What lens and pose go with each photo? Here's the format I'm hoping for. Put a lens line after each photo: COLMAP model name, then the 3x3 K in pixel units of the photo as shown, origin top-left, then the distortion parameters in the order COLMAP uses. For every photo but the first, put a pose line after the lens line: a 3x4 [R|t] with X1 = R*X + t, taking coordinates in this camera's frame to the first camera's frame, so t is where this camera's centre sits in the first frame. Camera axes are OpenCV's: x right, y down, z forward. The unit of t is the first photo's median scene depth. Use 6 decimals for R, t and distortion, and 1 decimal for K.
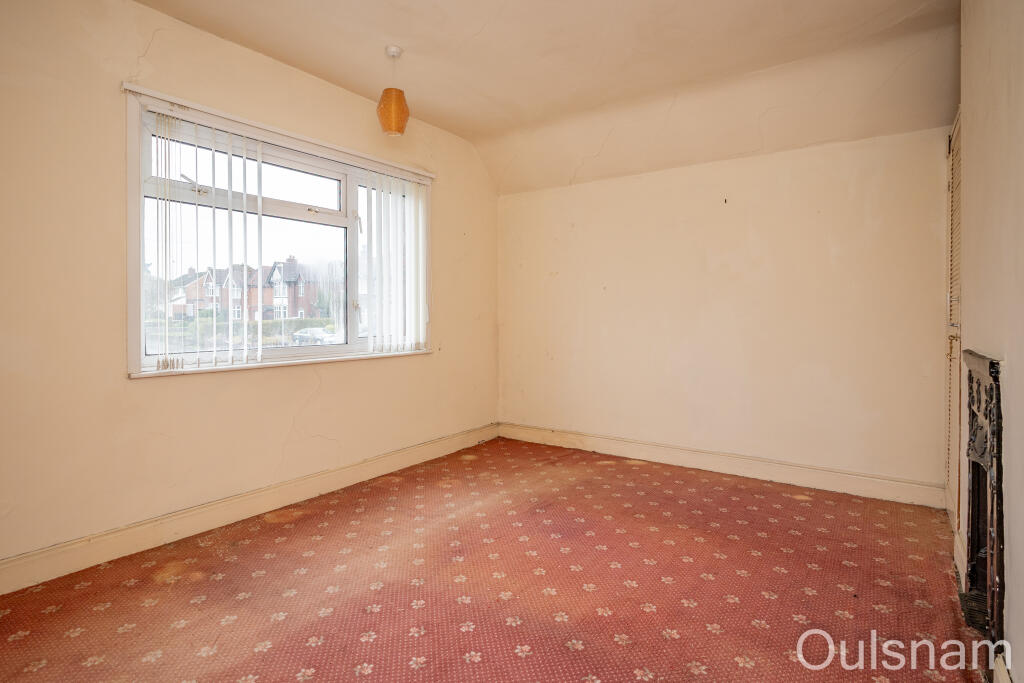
lens RADIAL K [[535.5, 0, 509.9], [0, 535.5, 318.0], [0, 0, 1]] dist [-0.000448, 0.000928]
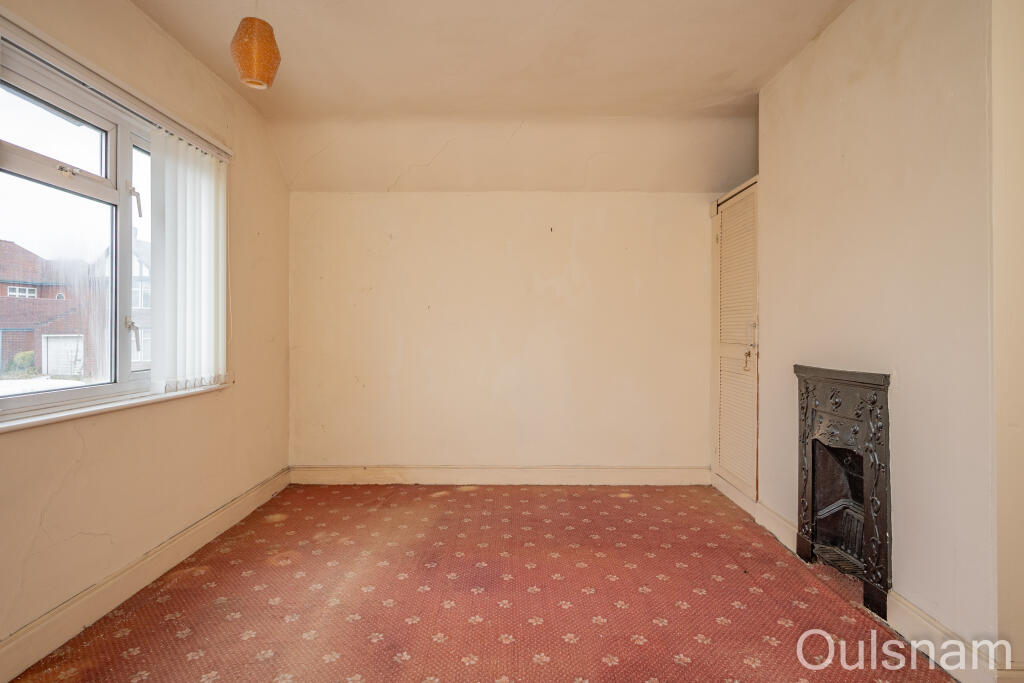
lens RADIAL K [[523.5, 0, 511.5], [0, 523.5, 328.8], [0, 0, 1]] dist [-0.003554, 0.001337]
pose [[0.819057, 0.004669, 0.573693, -0.297261], [0.002230, 0.999933, -0.011321, -0.009997], [-0.573708, 0.010552, 0.818992, 0.213819]]
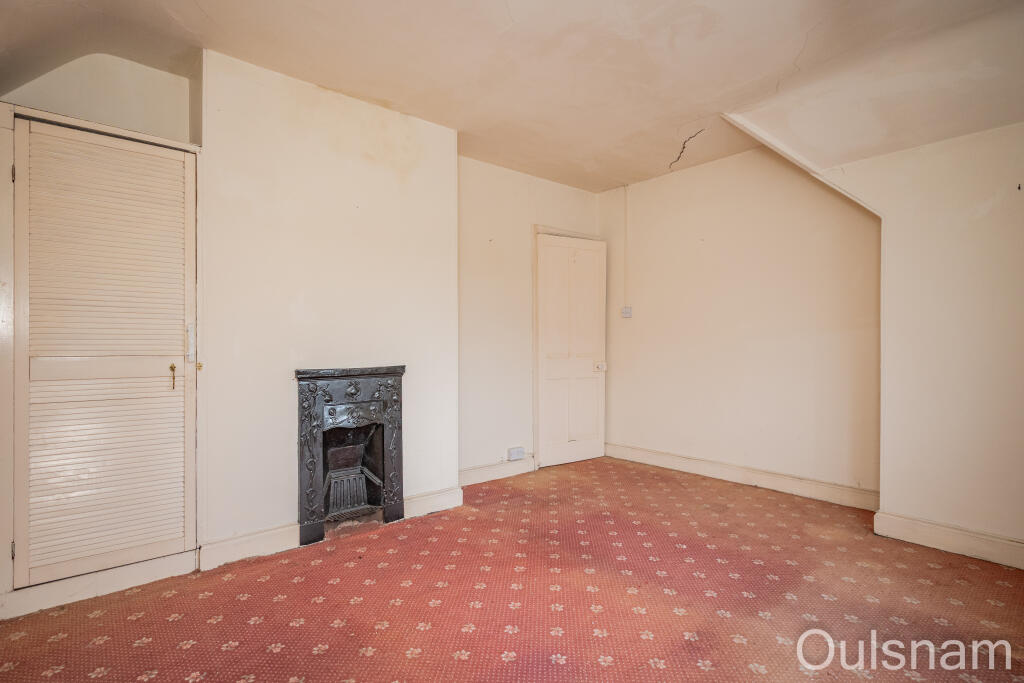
lens RADIAL K [[503.3, 0, 512.0], [0, 503.3, 341.5], [0, 0, 1]] dist [-0.000015, 0.000222]
pose [[-0.969300, 0.002682, 0.245864, -0.015255], [0.003167, 0.999994, 0.001576, -0.008803], [-0.245859, 0.002306, -0.969303, 1.353750]]
